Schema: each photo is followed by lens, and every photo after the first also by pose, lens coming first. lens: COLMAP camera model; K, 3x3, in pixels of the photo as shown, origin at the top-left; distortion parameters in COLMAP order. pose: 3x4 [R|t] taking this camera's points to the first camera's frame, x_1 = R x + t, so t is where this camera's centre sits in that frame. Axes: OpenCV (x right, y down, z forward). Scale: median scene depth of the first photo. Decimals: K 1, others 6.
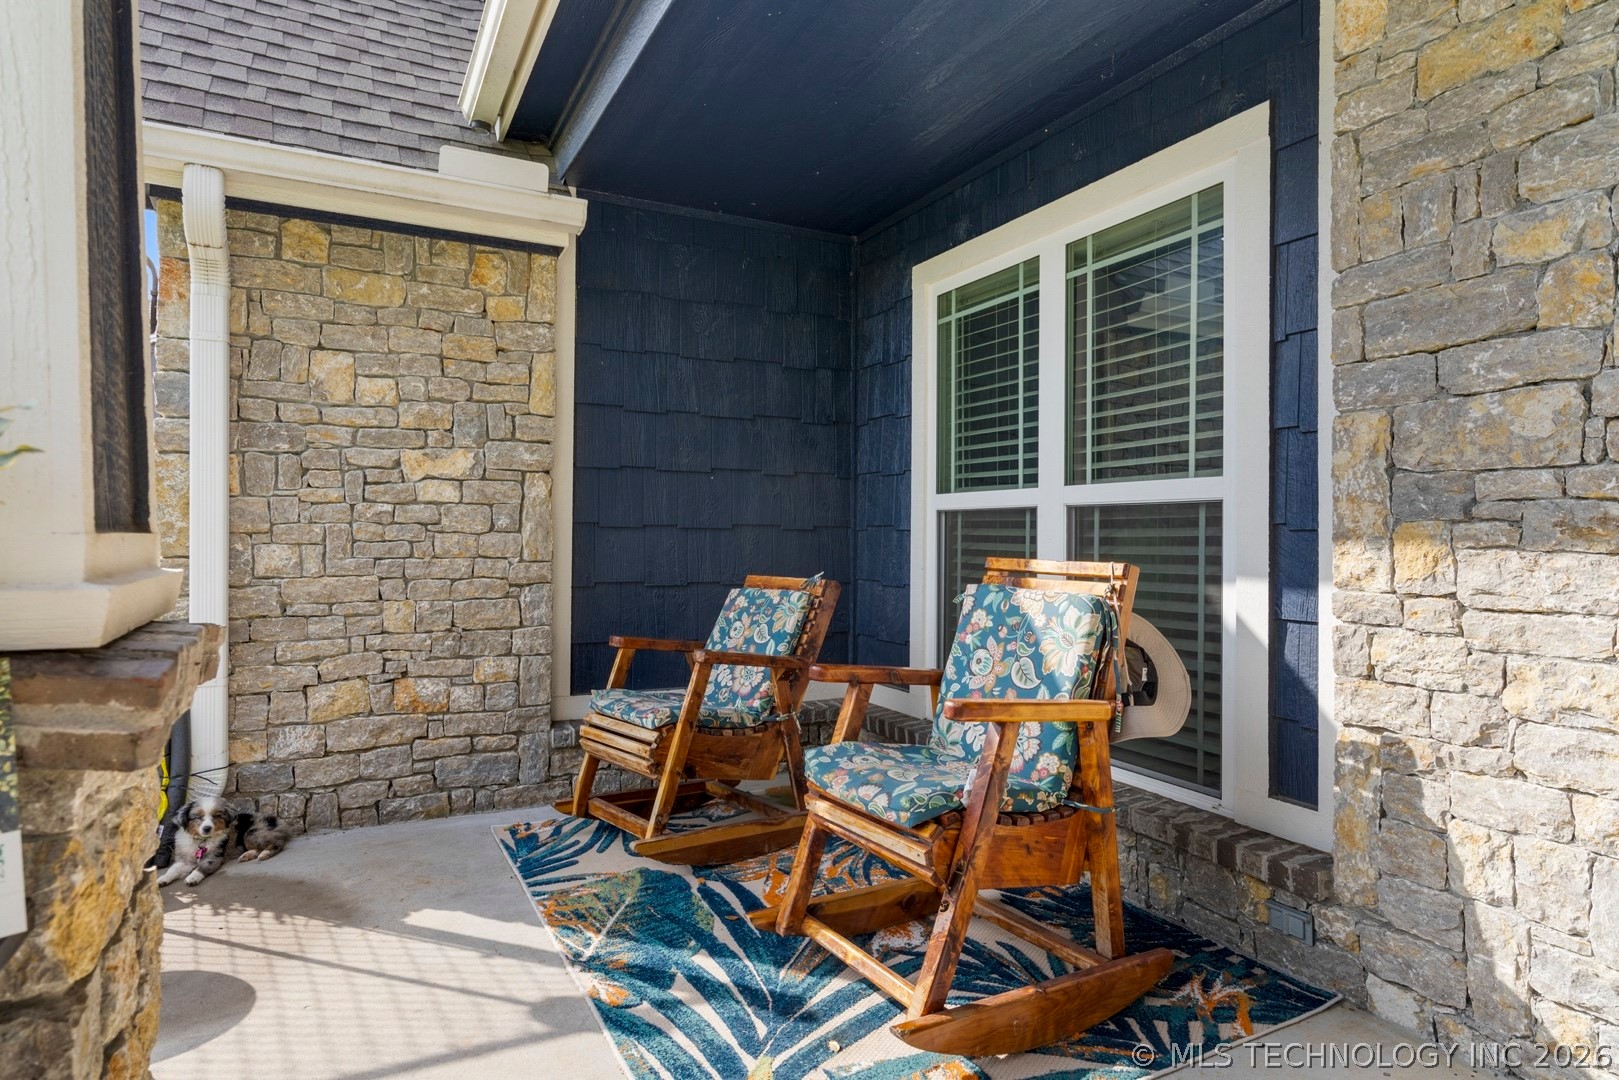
lens RADIAL K [[929.4, 0, 813.2], [0, 929.4, 528.4], [0, 0, 1]] dist [0.003217, 0.000393]
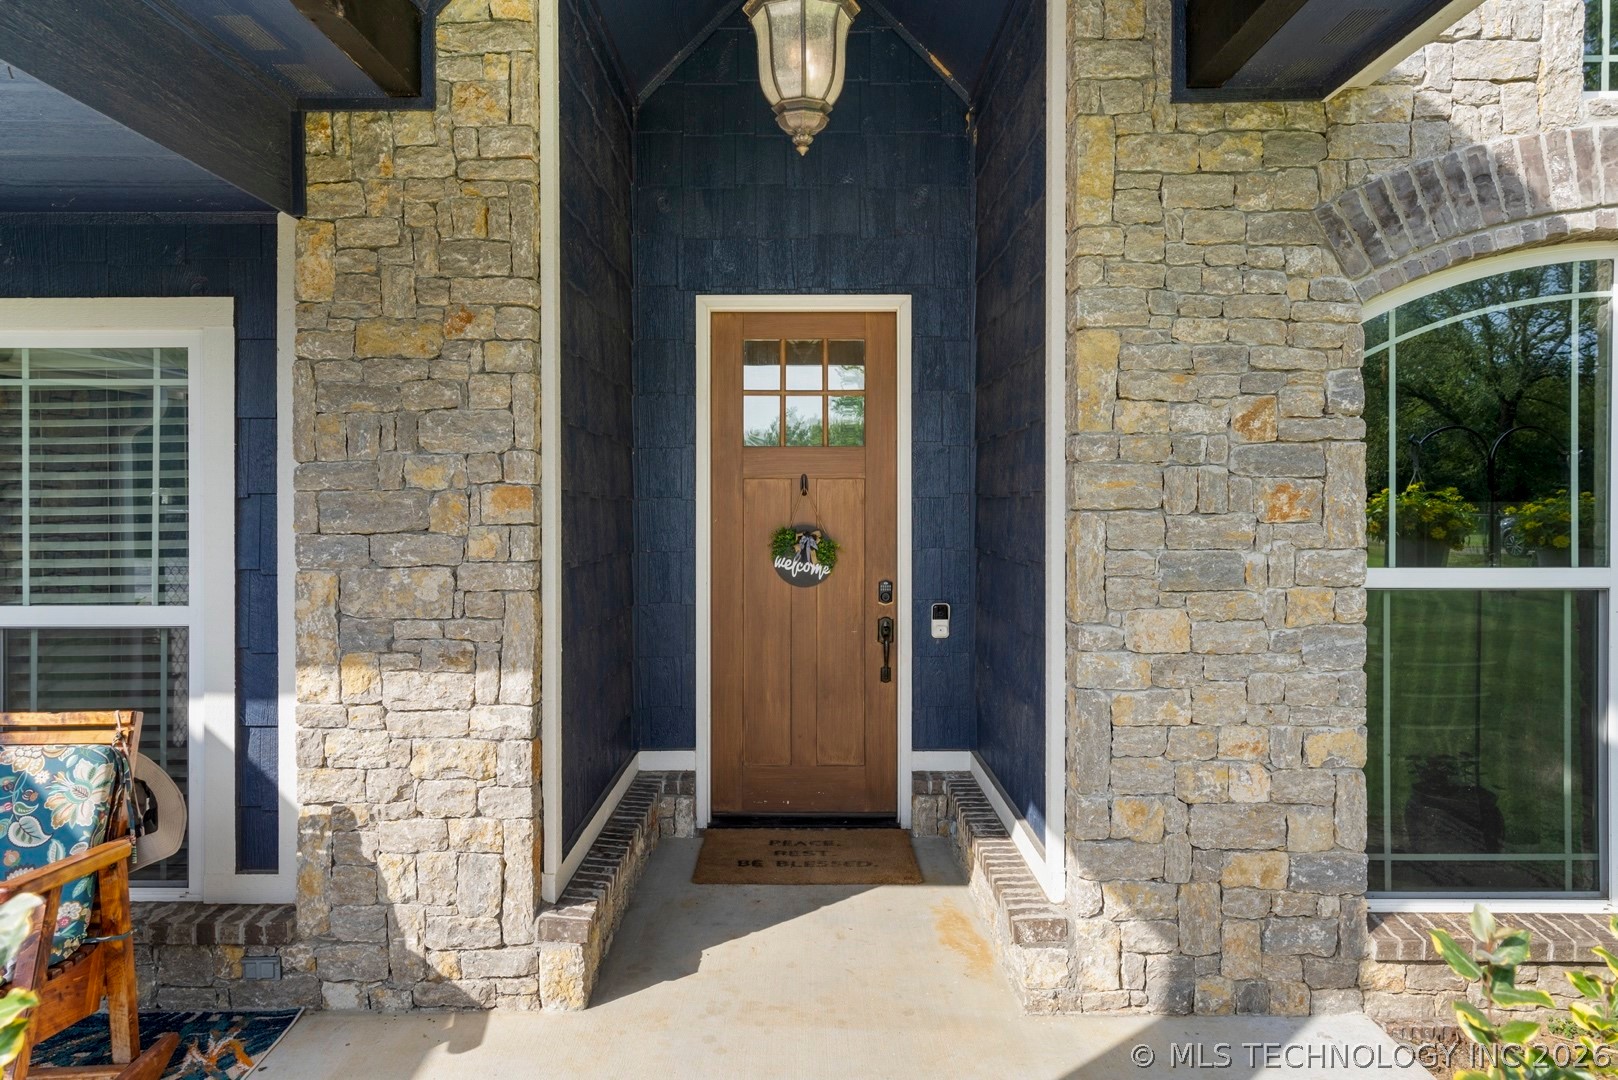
lens RADIAL K [[1083.1, 0, 811.0], [0, 1083.1, 468.5], [0, 0, 1]] dist [-0.003128, 0.000835]
pose [[0.453996, 0.008917, 0.890959, -0.499817], [-0.000123, 0.999951, -0.009945, -0.261830], [-0.891004, 0.004405, 0.453975, -0.367177]]
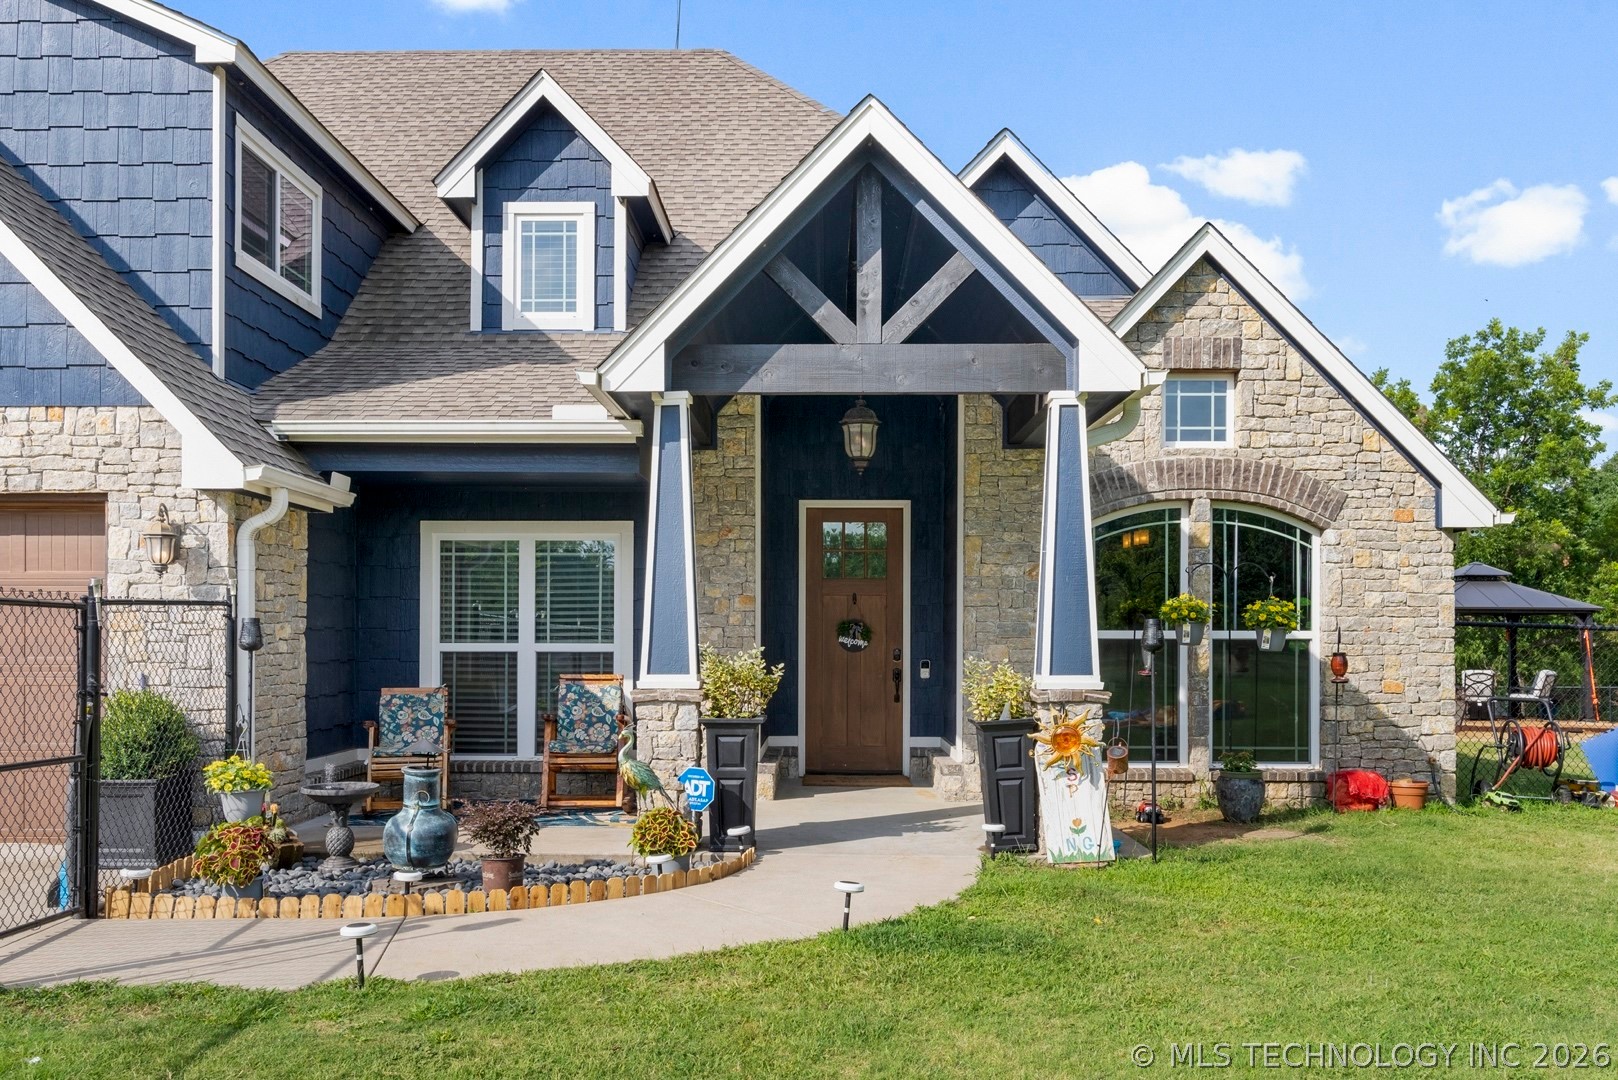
lens RADIAL K [[1424.0, 0, 809.9], [0, 1424.0, 548.7], [0, 0, 1]] dist [0.001623, 0.000759]
pose [[0.468127, 0.038275, 0.882832, -3.953935], [-0.004952, 0.999159, -0.040692, -0.212401], [-0.883647, 0.014677, 0.467923, -2.000516]]
